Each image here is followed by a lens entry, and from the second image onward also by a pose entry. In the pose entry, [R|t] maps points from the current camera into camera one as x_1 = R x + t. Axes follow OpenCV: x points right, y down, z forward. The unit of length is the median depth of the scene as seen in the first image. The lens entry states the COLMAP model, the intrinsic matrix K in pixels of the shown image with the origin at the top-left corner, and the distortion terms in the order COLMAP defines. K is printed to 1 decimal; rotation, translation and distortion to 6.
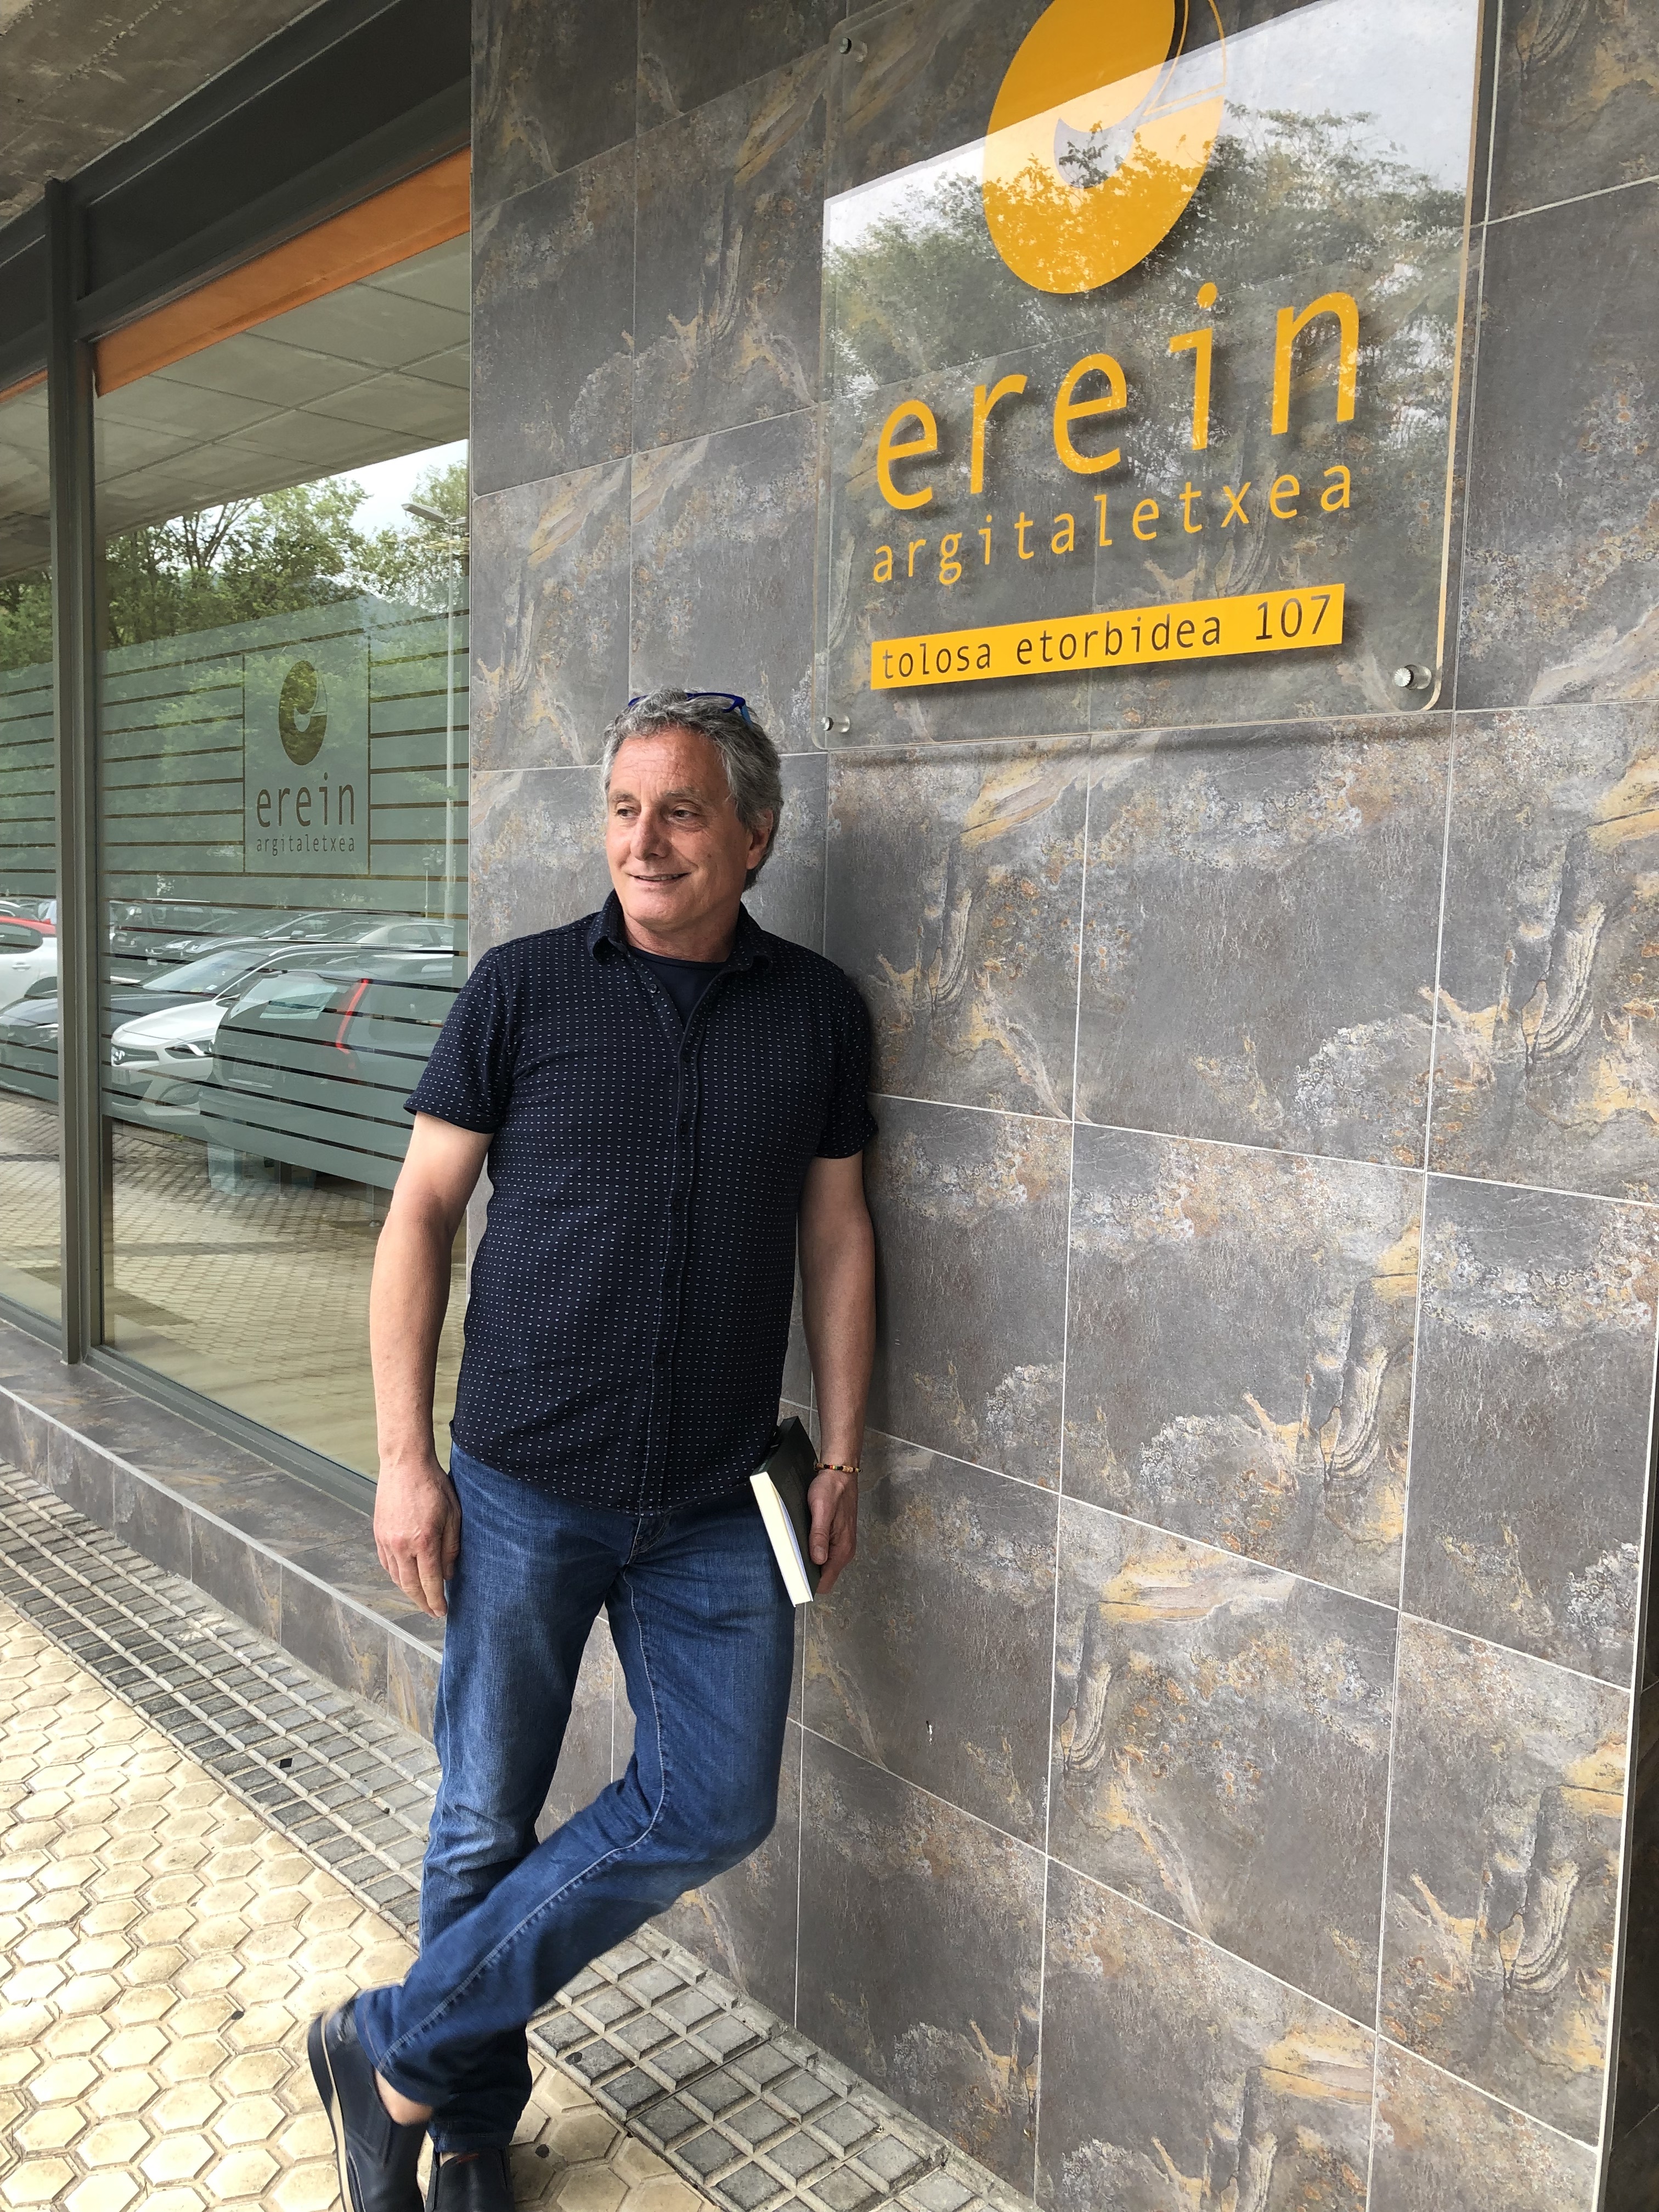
lens RADIAL K [[1788.9, 0, 829.5], [0, 1788.9, 1106.0], [0, 0, 1]] dist [0.071917, -0.095014]
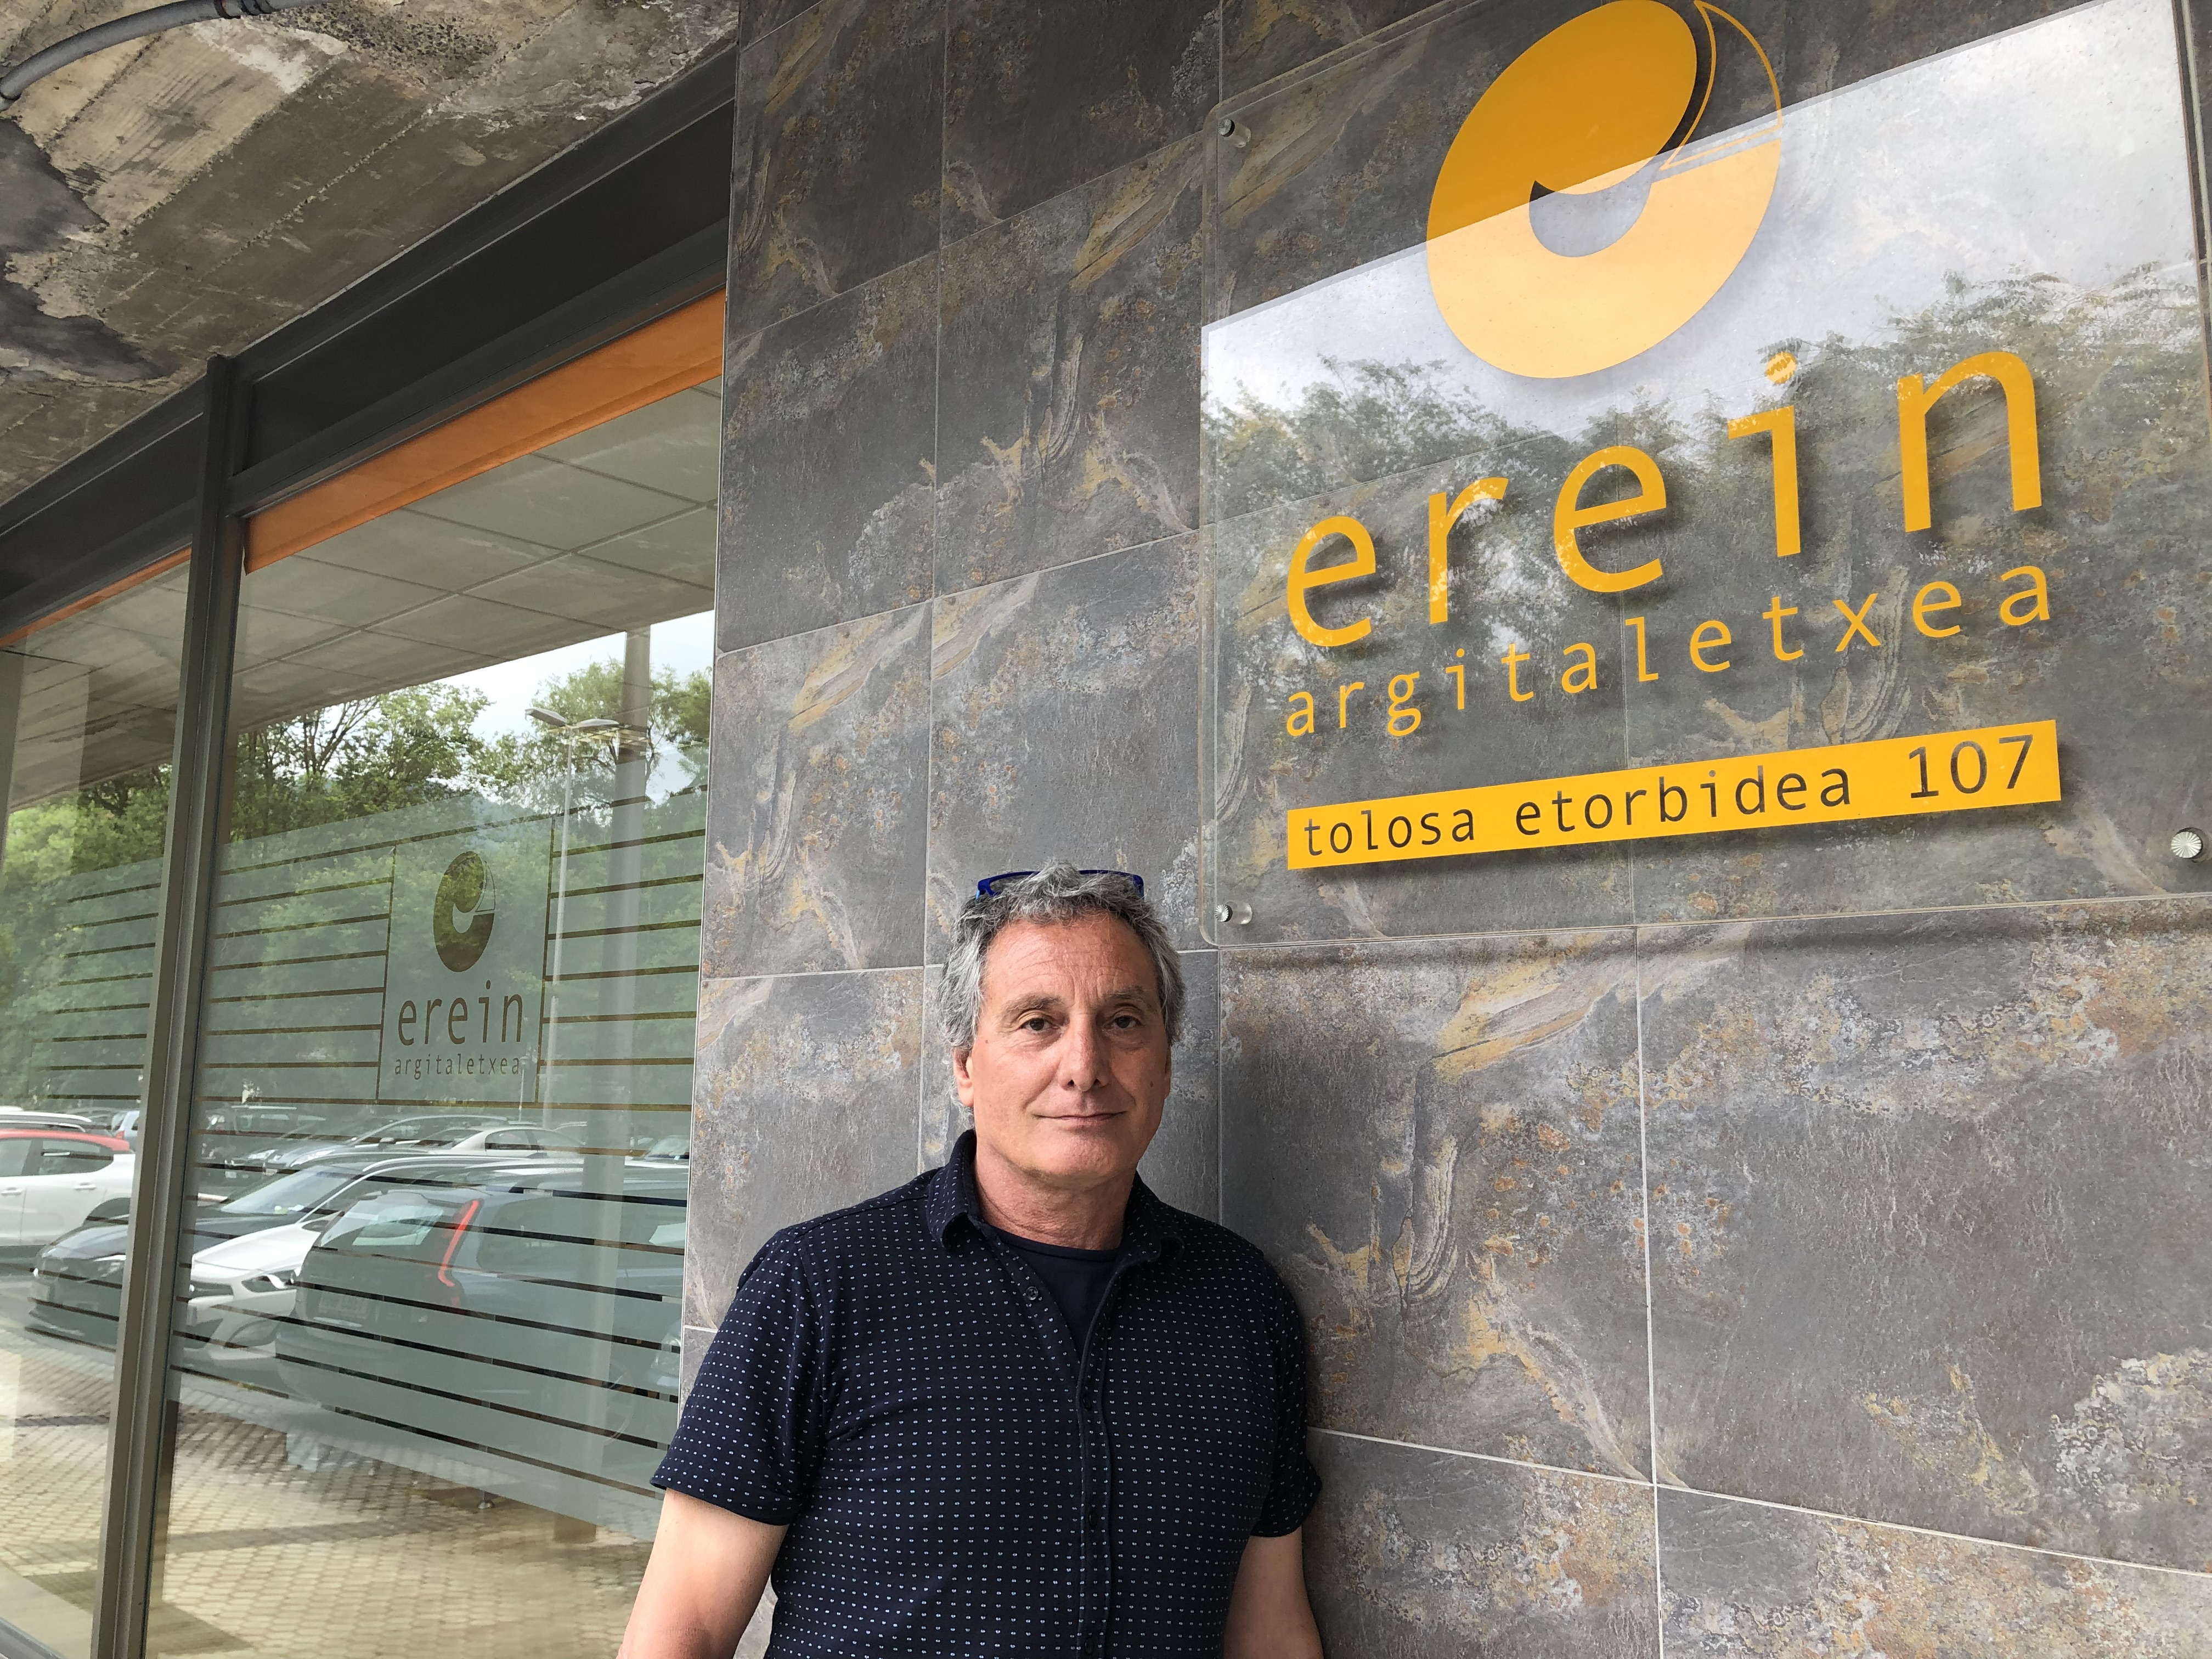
lens RADIAL K [[1788.9, 0, 1081.3], [0, 1788.9, 870.2], [0, 0, 1]] dist [0.071917, -0.095014]
pose [[0.997081, -0.000656, 0.076346, -0.127780], [0.018862, 0.971083, -0.237994, -0.056423], [-0.073982, 0.238740, 0.968261, 0.287957]]
